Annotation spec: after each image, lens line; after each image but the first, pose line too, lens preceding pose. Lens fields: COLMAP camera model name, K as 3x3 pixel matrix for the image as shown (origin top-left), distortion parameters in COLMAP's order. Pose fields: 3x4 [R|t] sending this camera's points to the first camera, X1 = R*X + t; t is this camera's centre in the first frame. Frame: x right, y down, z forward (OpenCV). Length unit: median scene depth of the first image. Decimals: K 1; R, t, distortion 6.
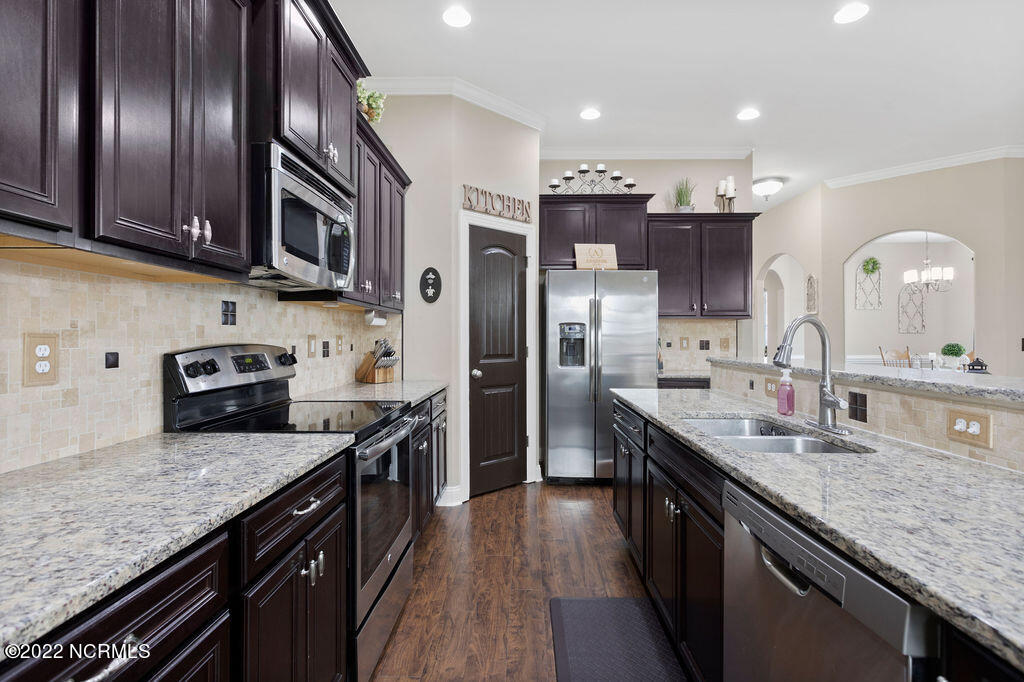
lens RADIAL K [[492.7, 0, 512.0], [0, 492.7, 341.0], [0, 0, 1]] dist [0.000396, 0.000555]
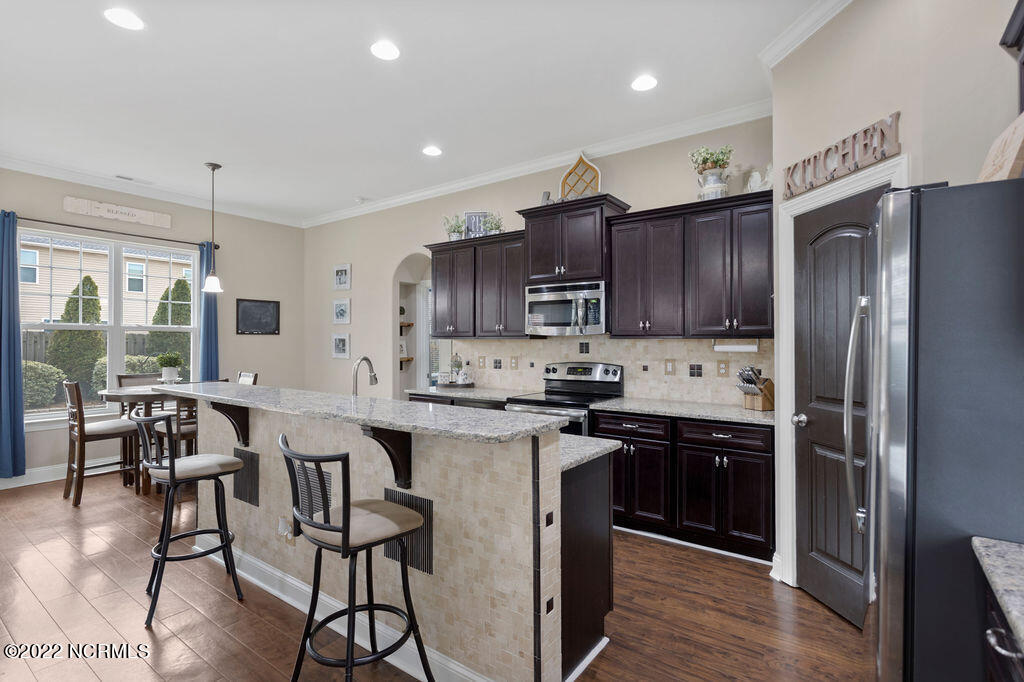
lens RADIAL K [[492.7, 0, 512.0], [0, 492.7, 341.0], [0, 0, 1]] dist [0.000396, 0.000555]
pose [[-0.567358, -0.001917, -0.823469, 0.700425], [-0.005294, 0.999985, 0.001320, -0.043776], [0.823454, 0.005108, -0.567360, 0.980382]]
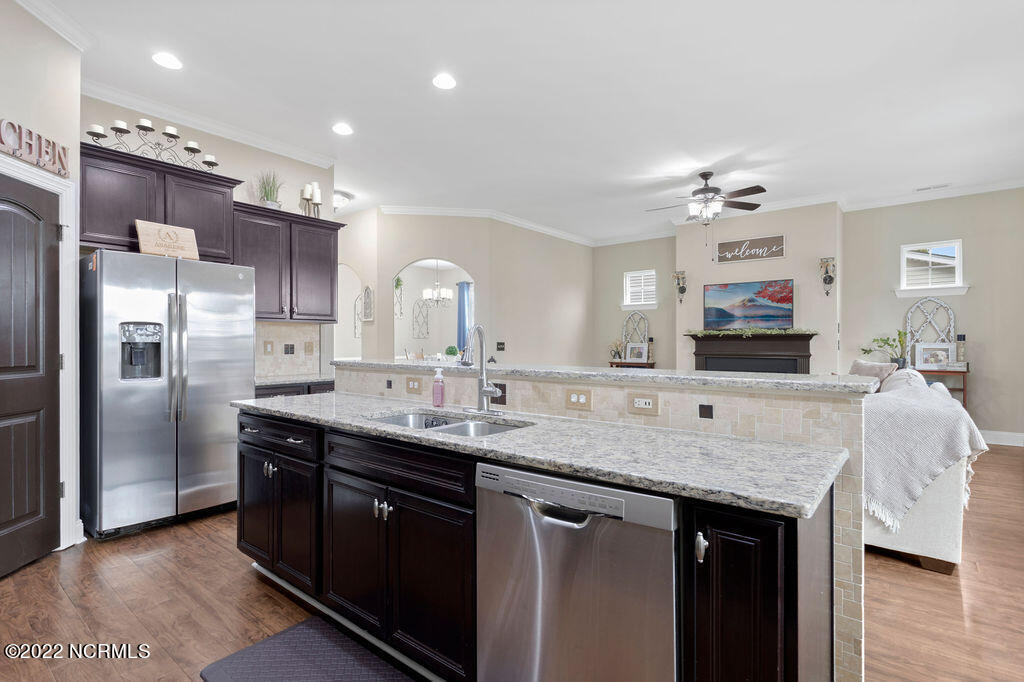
lens RADIAL K [[497.4, 0, 513.9], [0, 497.4, 344.8], [0, 0, 1]] dist [0.000540, 0.000429]
pose [[0.605393, -0.004667, 0.795913, -0.145145], [0.004847, 0.999986, 0.002177, -0.000572], [-0.795912, 0.002540, 0.605407, 0.066793]]
